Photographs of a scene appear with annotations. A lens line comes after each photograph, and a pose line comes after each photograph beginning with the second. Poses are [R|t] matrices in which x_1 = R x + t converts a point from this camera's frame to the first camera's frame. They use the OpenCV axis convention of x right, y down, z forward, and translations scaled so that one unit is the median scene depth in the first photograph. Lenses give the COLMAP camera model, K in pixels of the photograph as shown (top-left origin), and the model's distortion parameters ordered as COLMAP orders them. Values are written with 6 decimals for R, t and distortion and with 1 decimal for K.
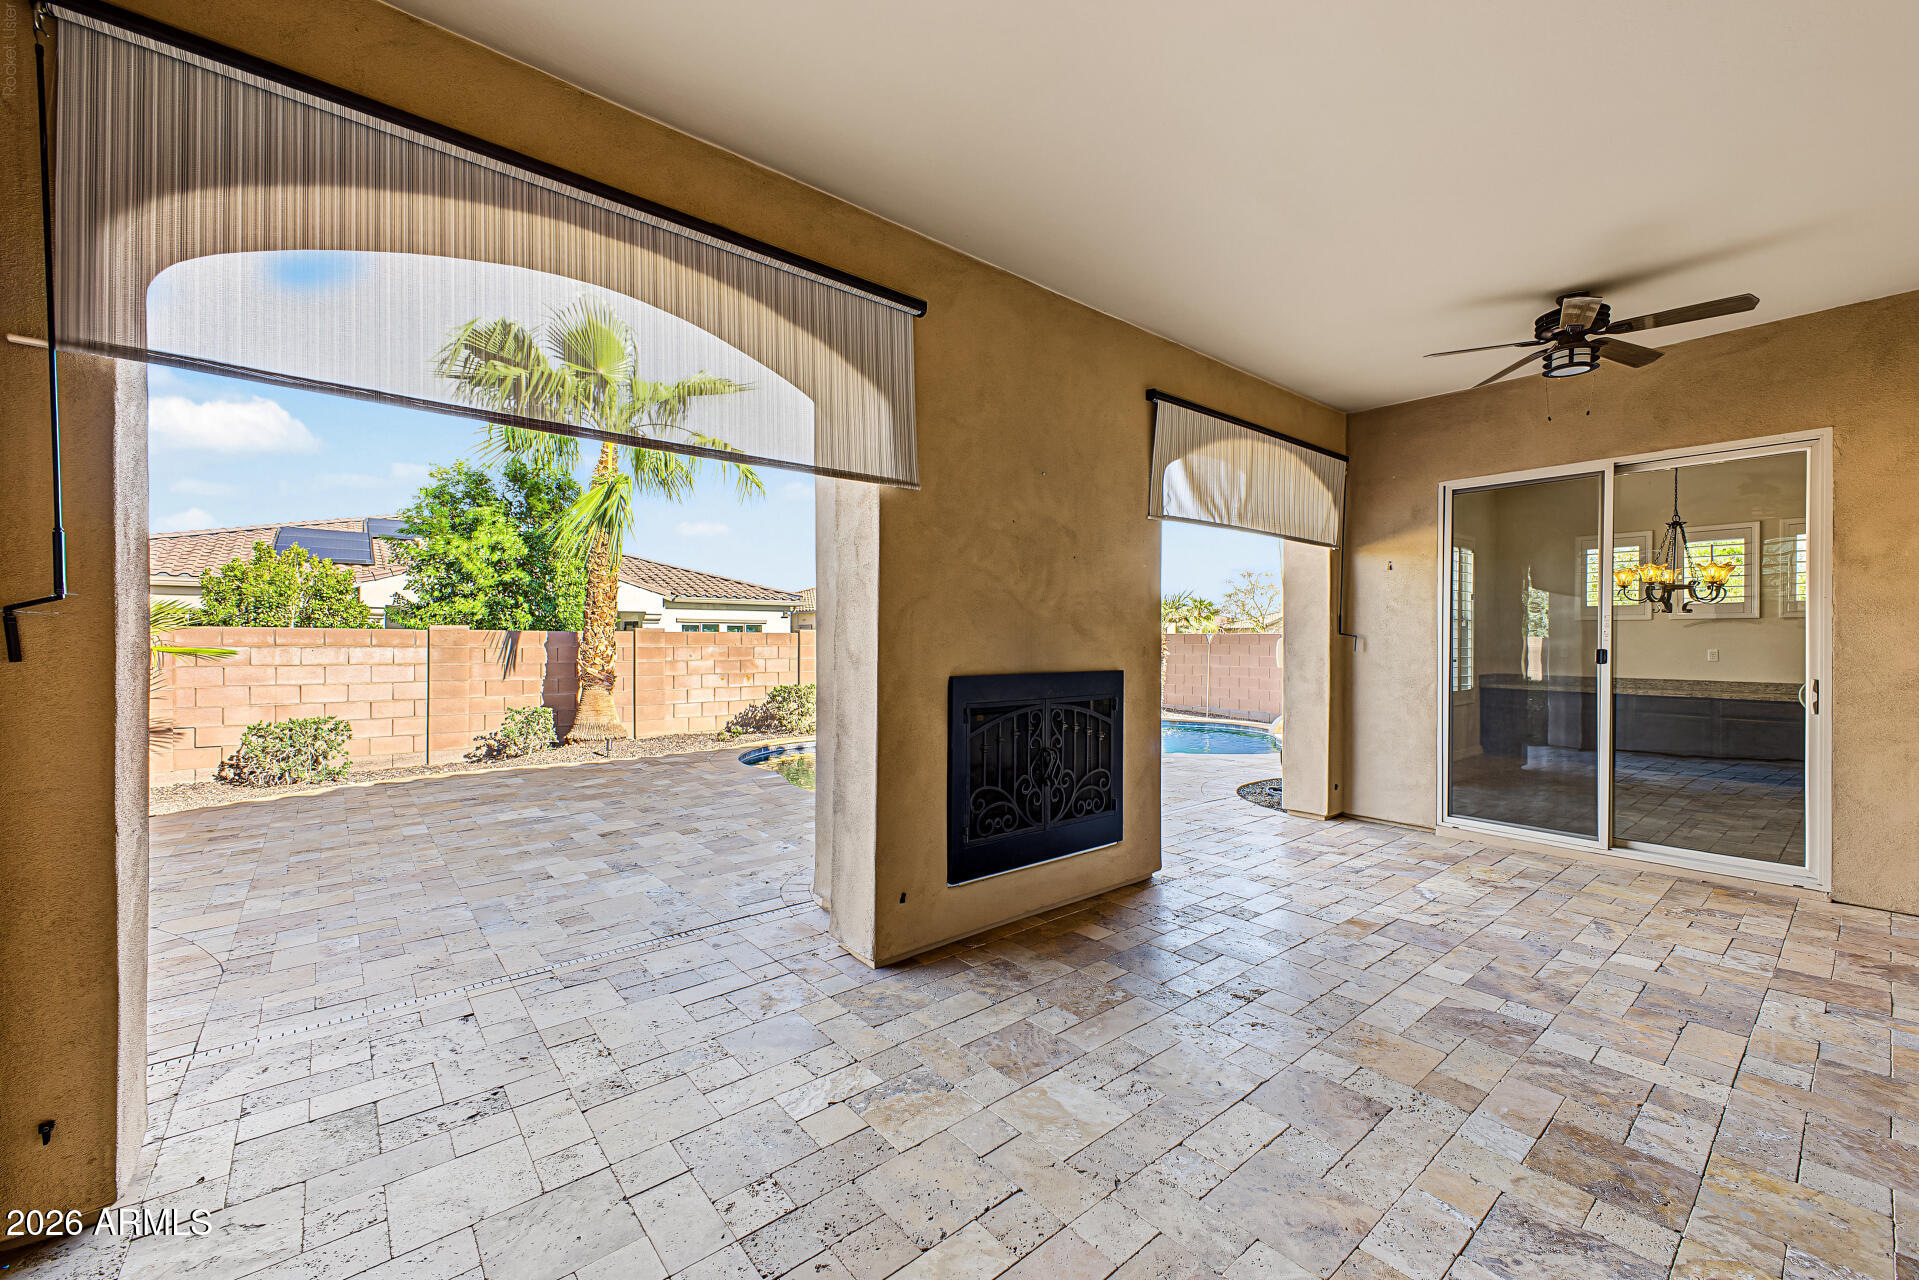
lens RADIAL K [[770.2, 0, 967.0], [0, 770.2, 641.9], [0, 0, 1]] dist [0.001114, -0.000030]
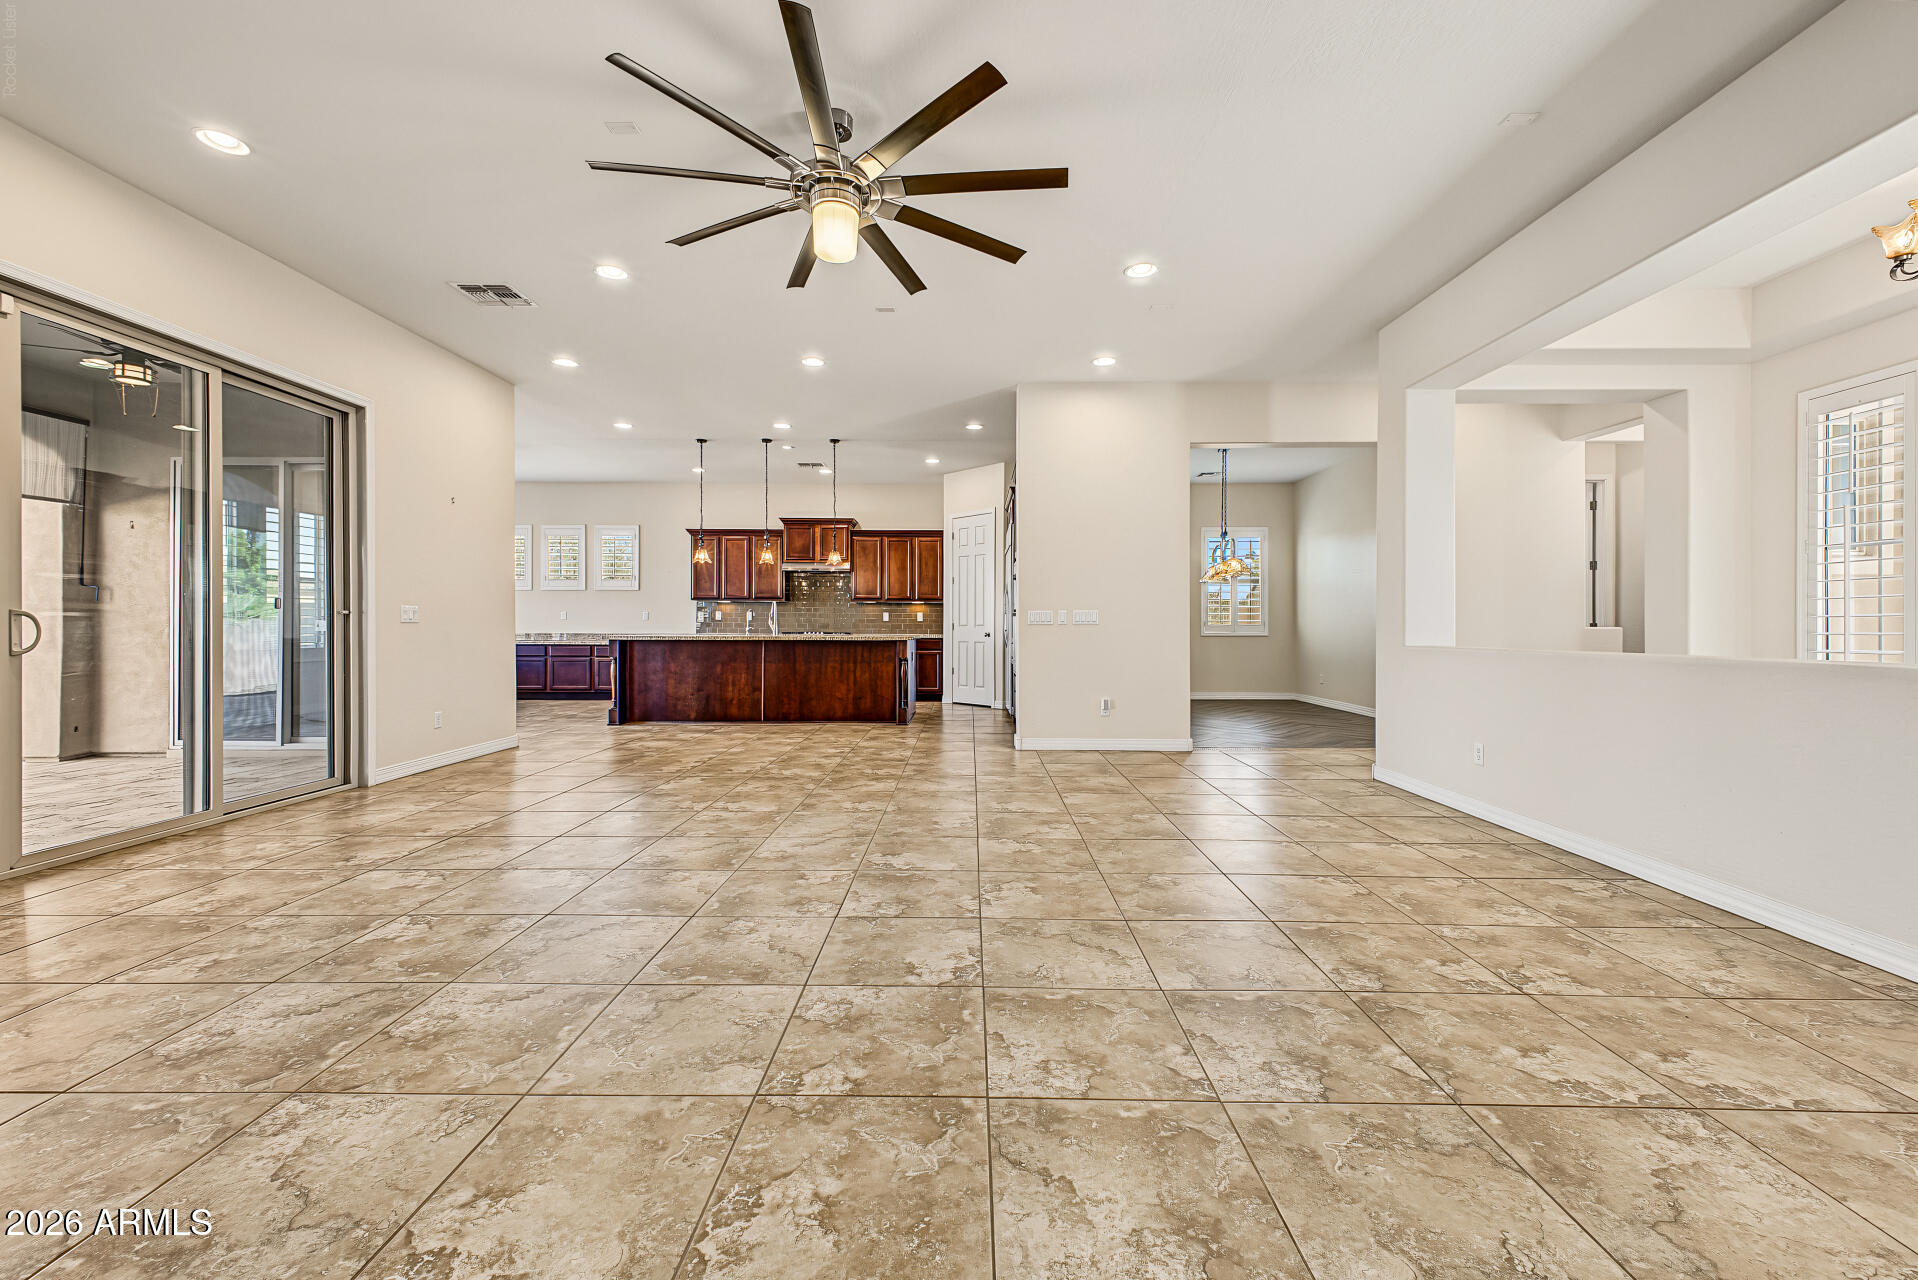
lens RADIAL K [[769.8, 0, 962.1], [0, 769.8, 627.9], [0, 0, 1]] dist [0.001114, -0.000030]
pose [[0.646249, -0.007741, 0.763087, 0.480862], [0.001657, 0.999960, 0.008741, 0.044029], [-0.763125, -0.004384, 0.646236, -0.658384]]
